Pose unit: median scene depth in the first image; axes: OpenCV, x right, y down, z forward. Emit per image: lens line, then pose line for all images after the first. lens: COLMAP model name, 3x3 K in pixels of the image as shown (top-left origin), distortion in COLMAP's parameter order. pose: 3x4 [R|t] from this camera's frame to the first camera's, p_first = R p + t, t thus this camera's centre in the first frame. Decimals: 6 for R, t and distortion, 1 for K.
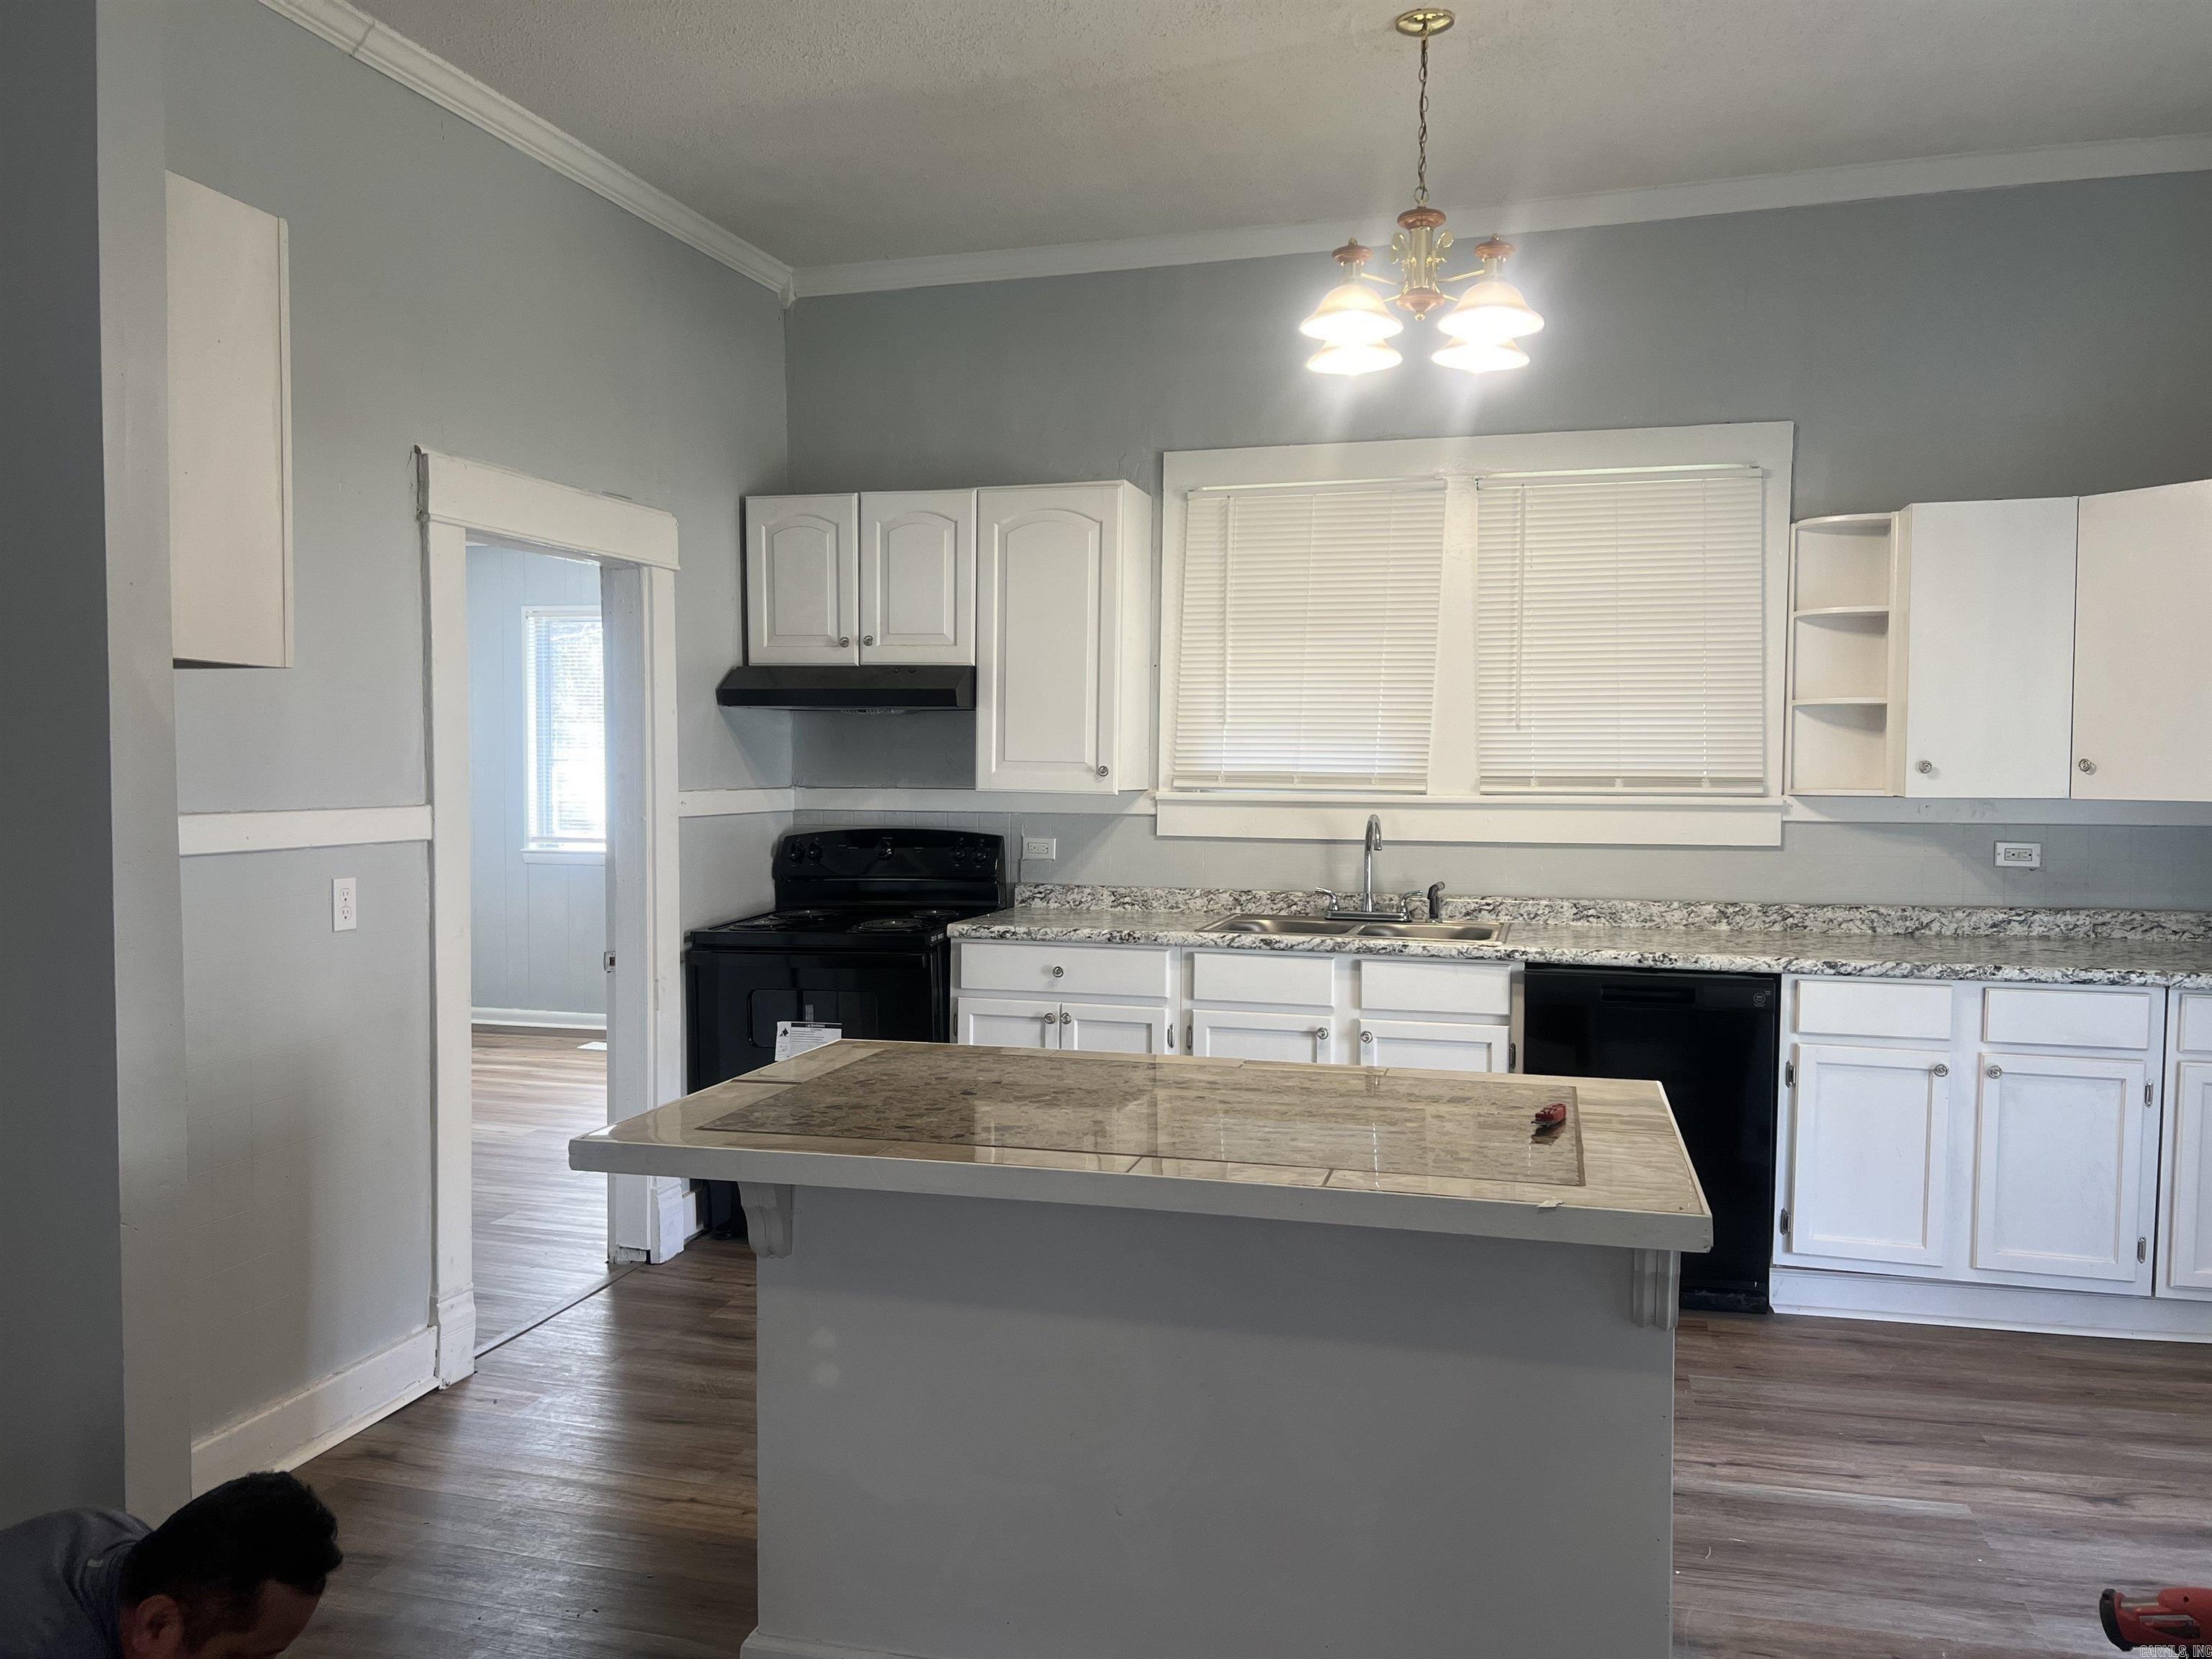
lens RADIAL K [[1650.4, 0, 1106.0], [0, 1650.4, 829.5], [0, 0, 1]] dist [0.066361, -0.073074]
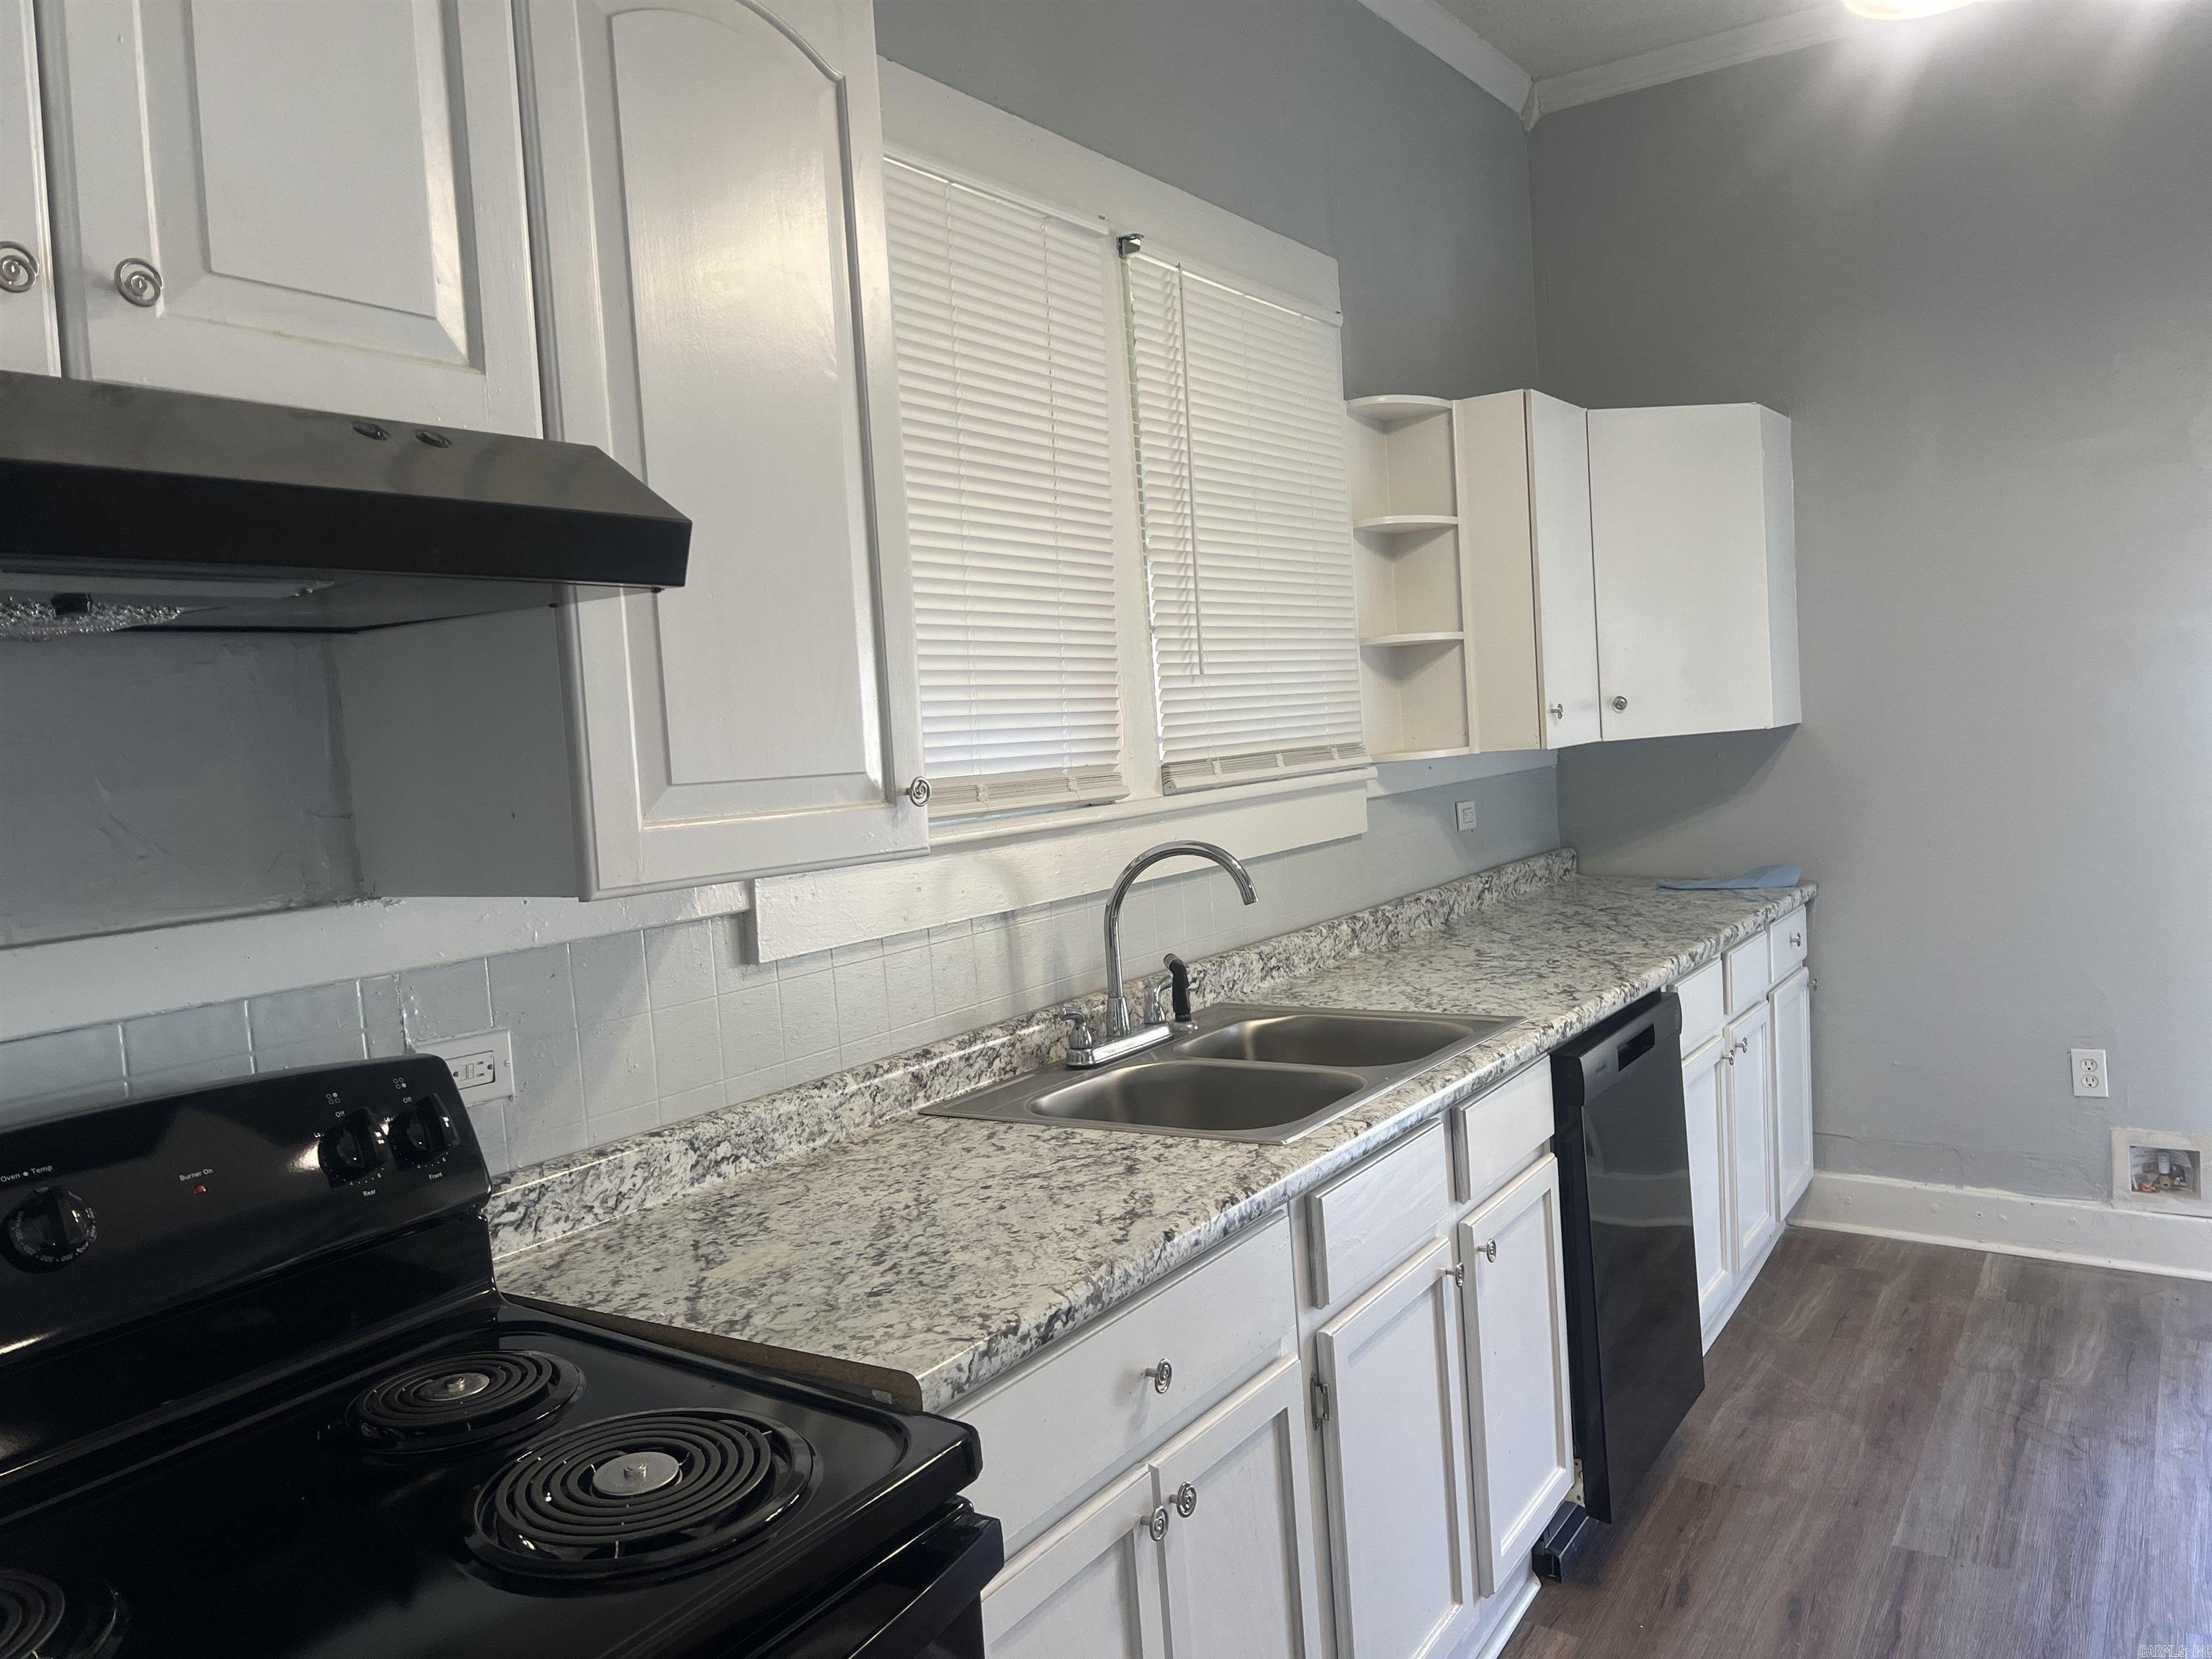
lens RADIAL K [[1650.4, 0, 1106.0], [0, 1650.4, 829.5], [0, 0, 1]] dist [0.066361, -0.073074]
pose [[0.319514, -0.085549, 0.943712, -0.335029], [0.110480, 0.992487, 0.052565, -0.043096], [-0.941119, 0.087466, 0.326565, 0.863424]]
